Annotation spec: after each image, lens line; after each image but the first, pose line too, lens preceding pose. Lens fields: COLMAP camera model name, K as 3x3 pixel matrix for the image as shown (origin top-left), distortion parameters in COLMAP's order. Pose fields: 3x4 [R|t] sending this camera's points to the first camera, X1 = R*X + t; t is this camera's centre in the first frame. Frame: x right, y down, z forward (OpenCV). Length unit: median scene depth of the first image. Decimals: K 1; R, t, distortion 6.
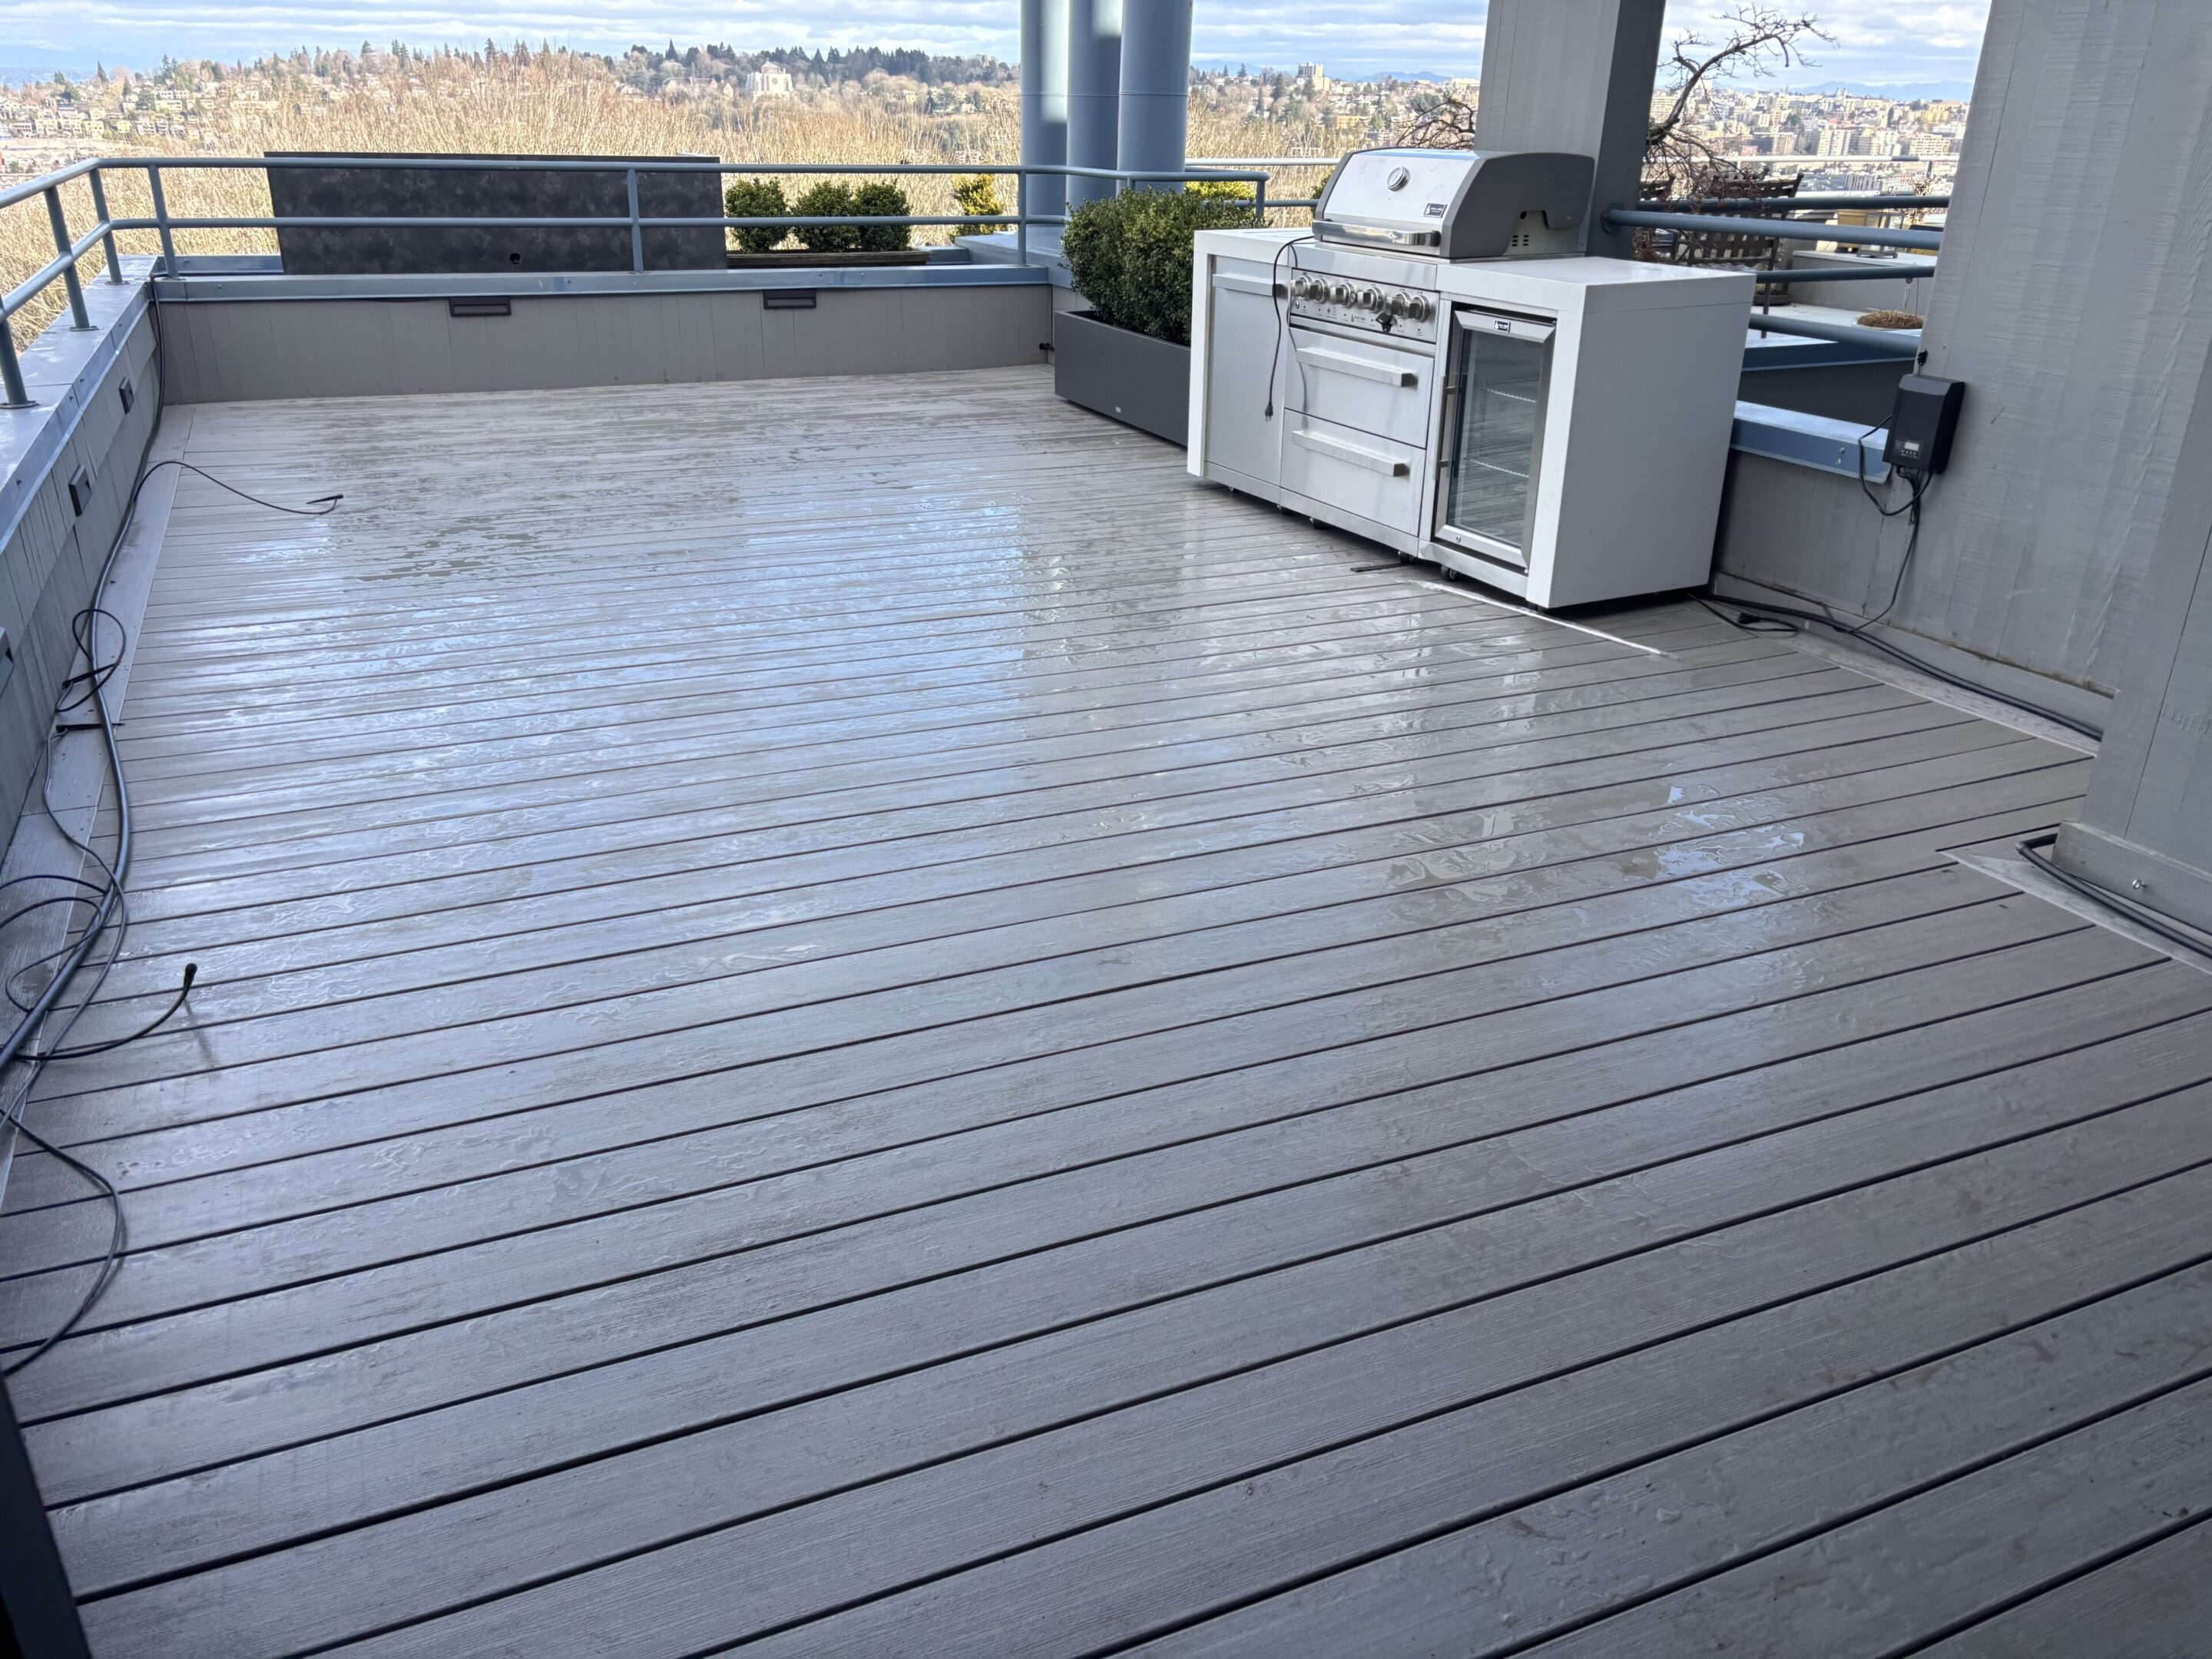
lens RADIAL K [[1680.3, 0, 1094.6], [0, 1680.3, 838.4], [0, 0, 1]] dist [0.090989, -0.081976]
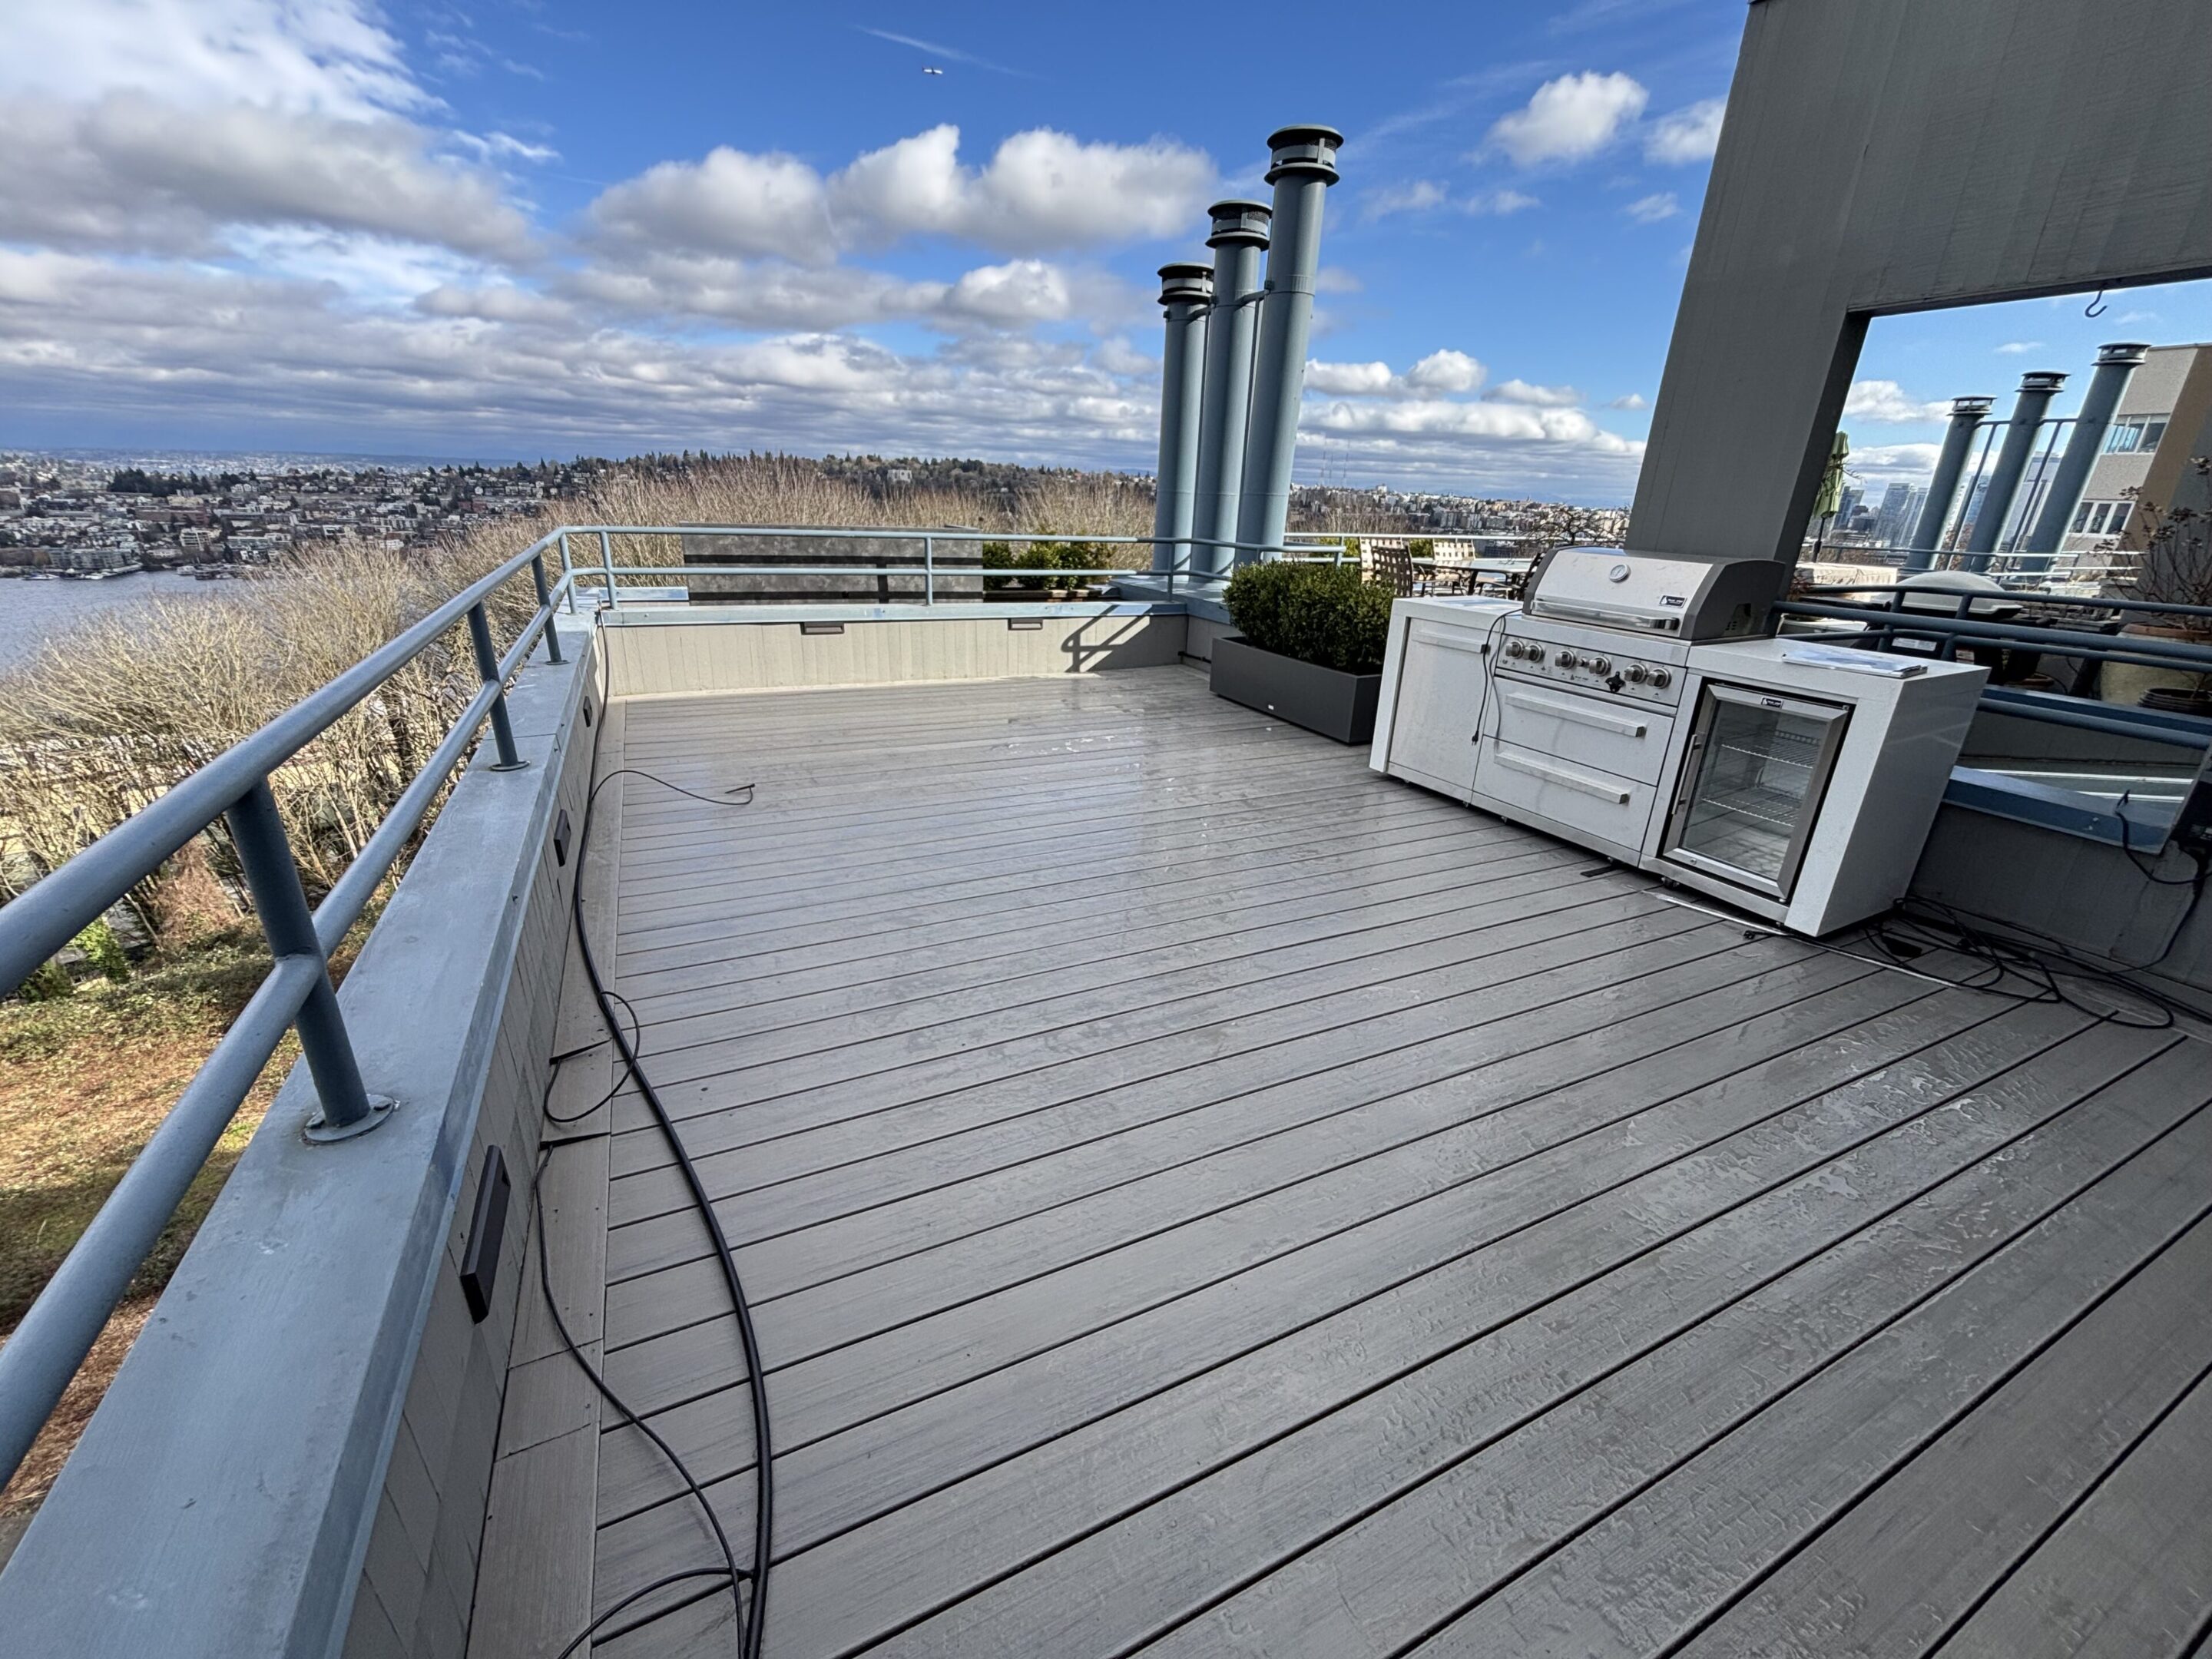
lens RADIAL K [[886.1, 0, 1106.0], [0, 886.1, 829.5], [0, 0, 1]] dist [0.008926, 0.000103]
pose [[0.998698, 0.004645, 0.050798, -0.238768], [-0.002579, 0.999169, -0.040669, -0.167328], [-0.050945, 0.040485, 0.997881, 0.360589]]
